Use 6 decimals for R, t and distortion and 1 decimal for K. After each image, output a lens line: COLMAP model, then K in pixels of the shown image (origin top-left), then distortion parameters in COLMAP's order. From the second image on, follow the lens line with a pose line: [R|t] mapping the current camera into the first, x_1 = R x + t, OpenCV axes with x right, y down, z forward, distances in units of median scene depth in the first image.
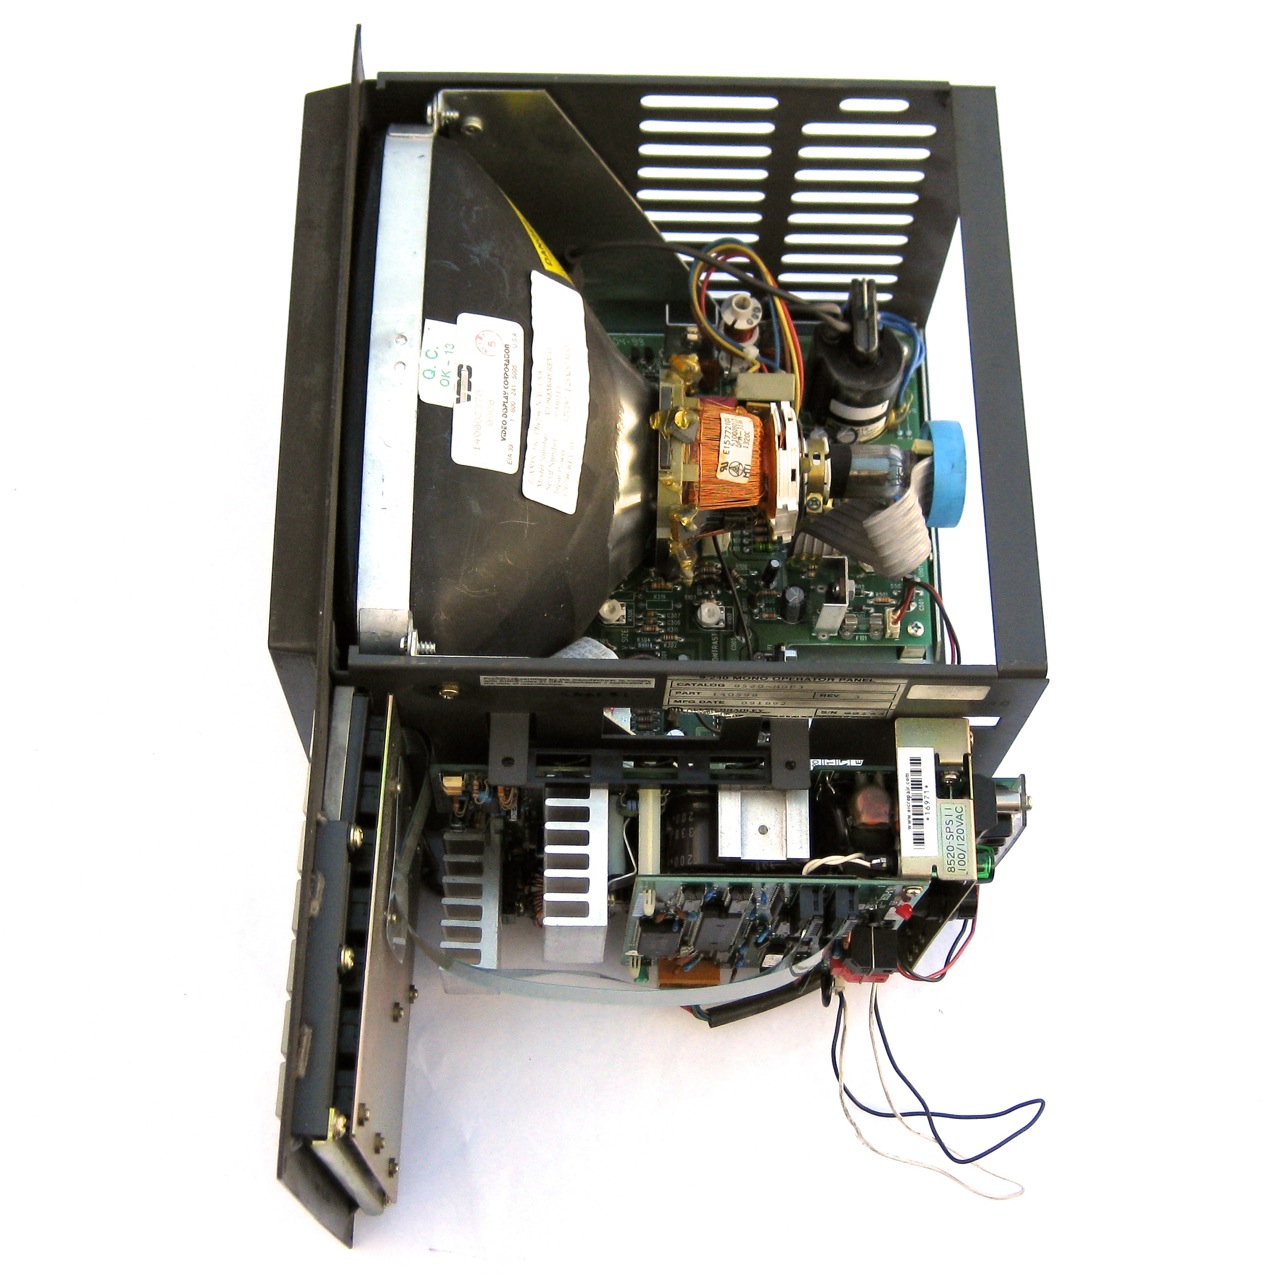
lens RADIAL K [[2126.8, 0, 640.0], [0, 2126.8, 640.0], [0, 0, 1]] dist [-0.147120, -0.190328]
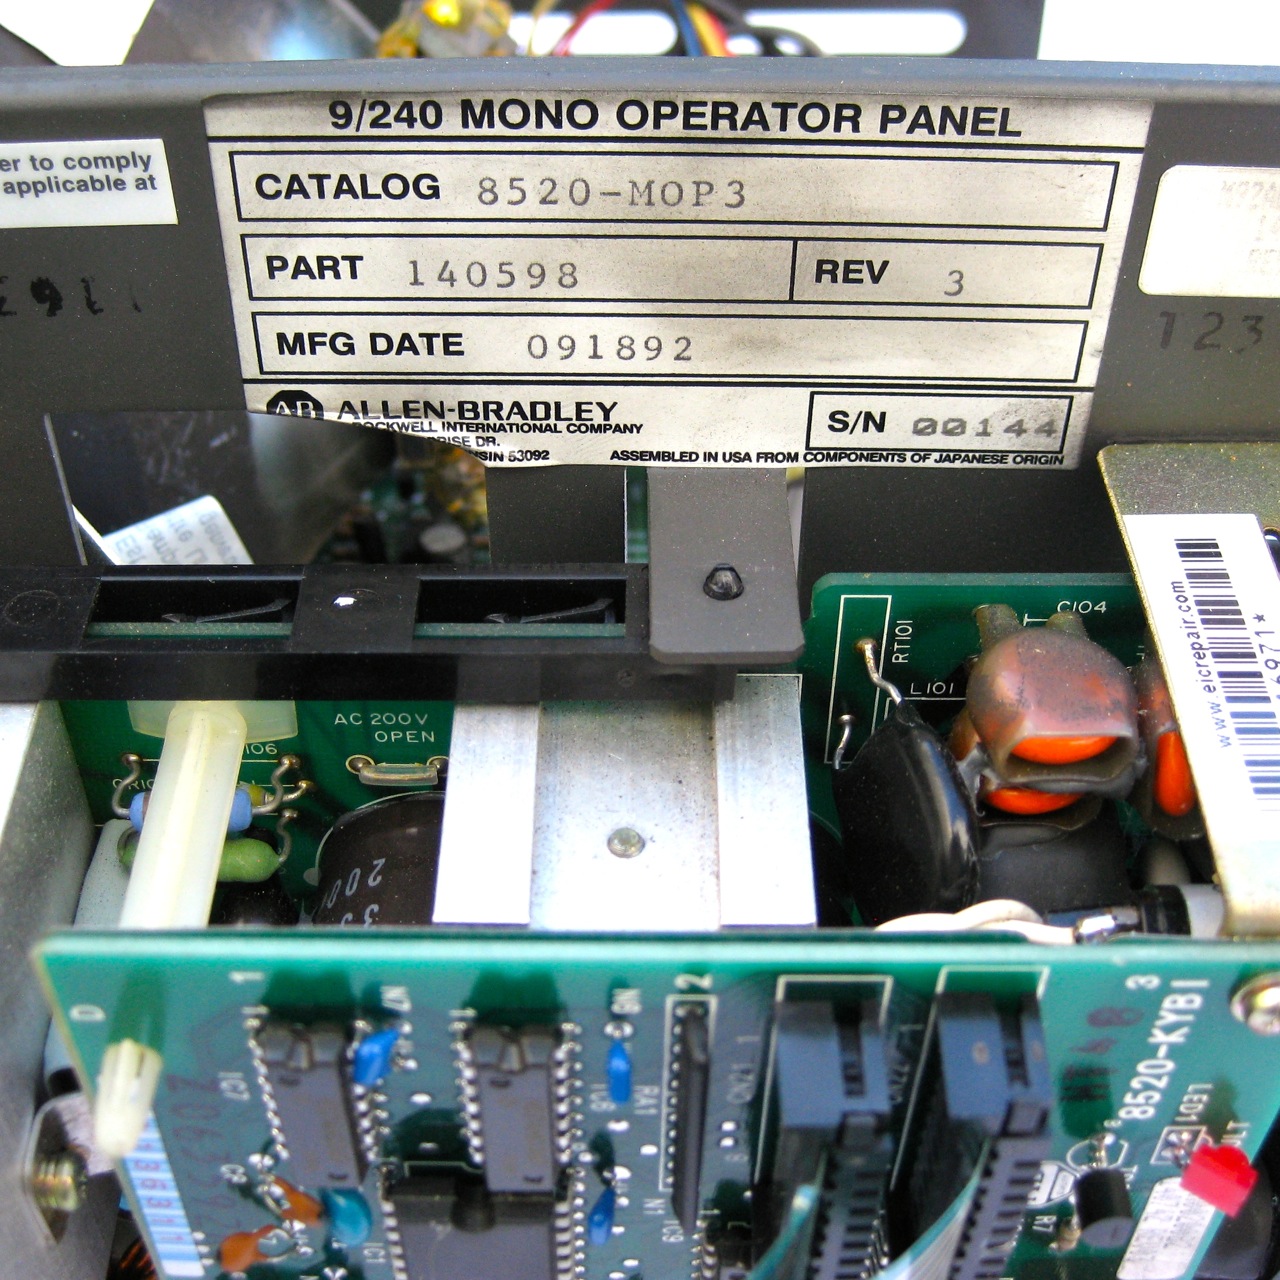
lens RADIAL K [[1886.7, 0, 622.9], [0, 1886.7, 642.1], [0, 0, 1]] dist [-0.121629, -0.060583]
pose [[0.999469, -0.024084, -0.021927, 0.063232], [0.012118, 0.899862, -0.436006, 0.165251], [0.030232, 0.435509, 0.899677, 0.789674]]
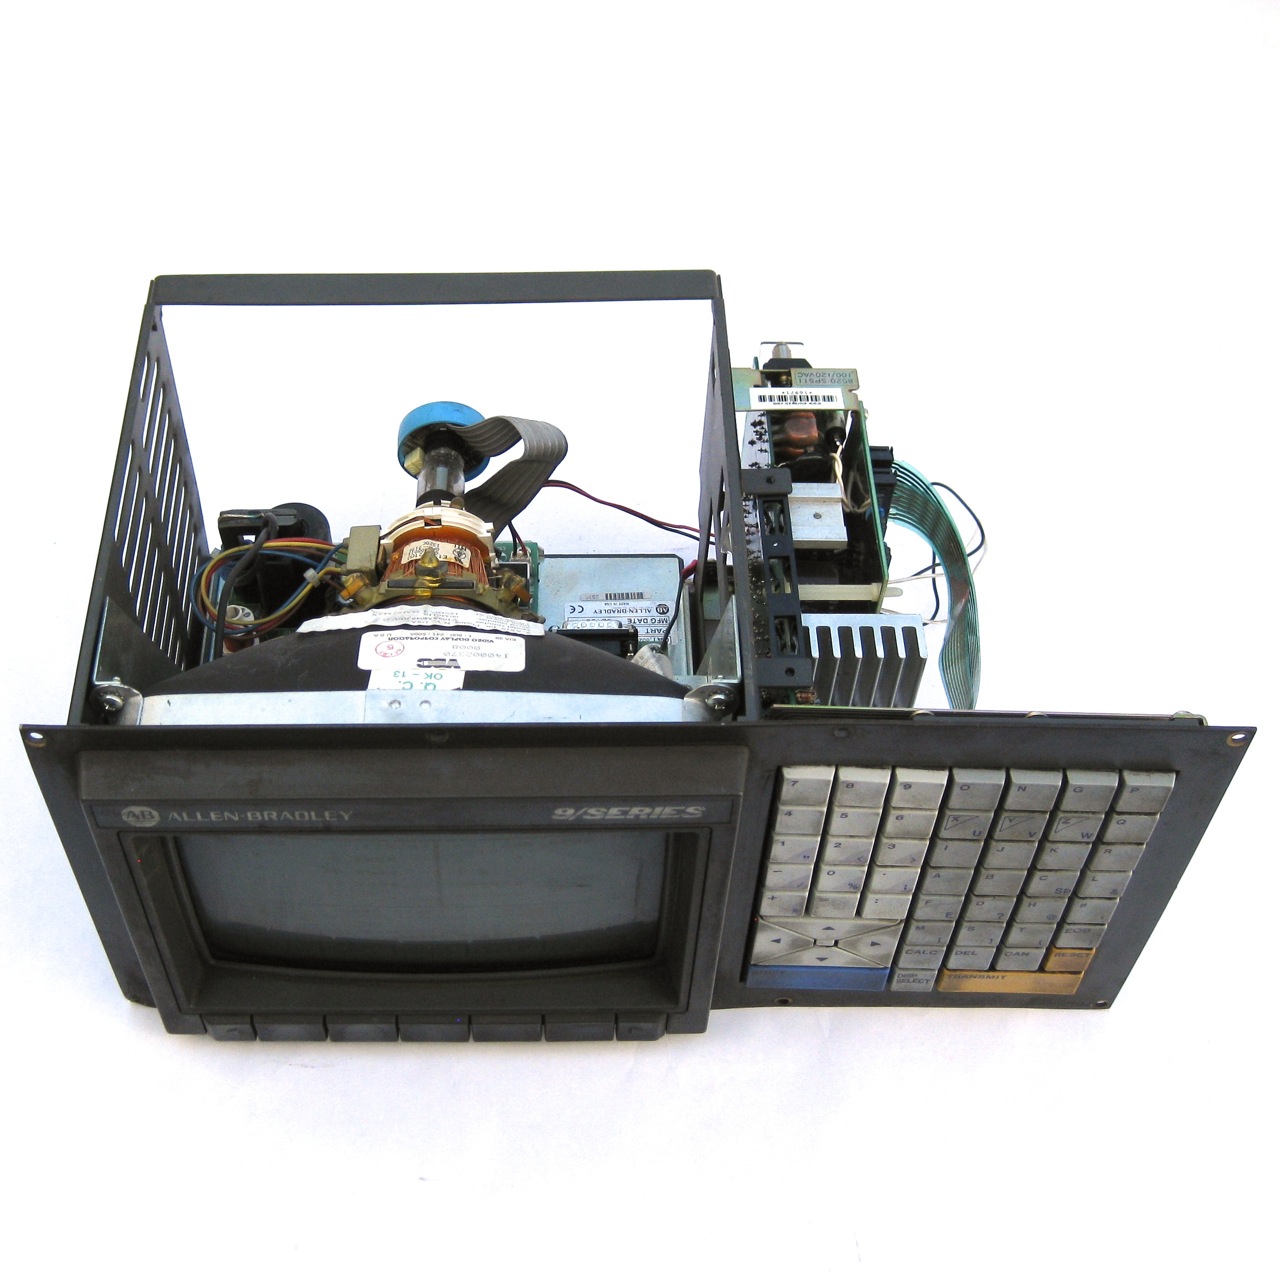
lens RADIAL K [[1886.7, 0, 622.9], [0, 1886.7, 642.1], [0, 0, 1]] dist [-0.121629, -0.060583]
pose [[-0.028390, -0.812619, 0.582103, -0.608498], [0.918760, 0.208201, 0.335459, -0.348540], [-0.393795, 0.544336, 0.740691, 0.302161]]
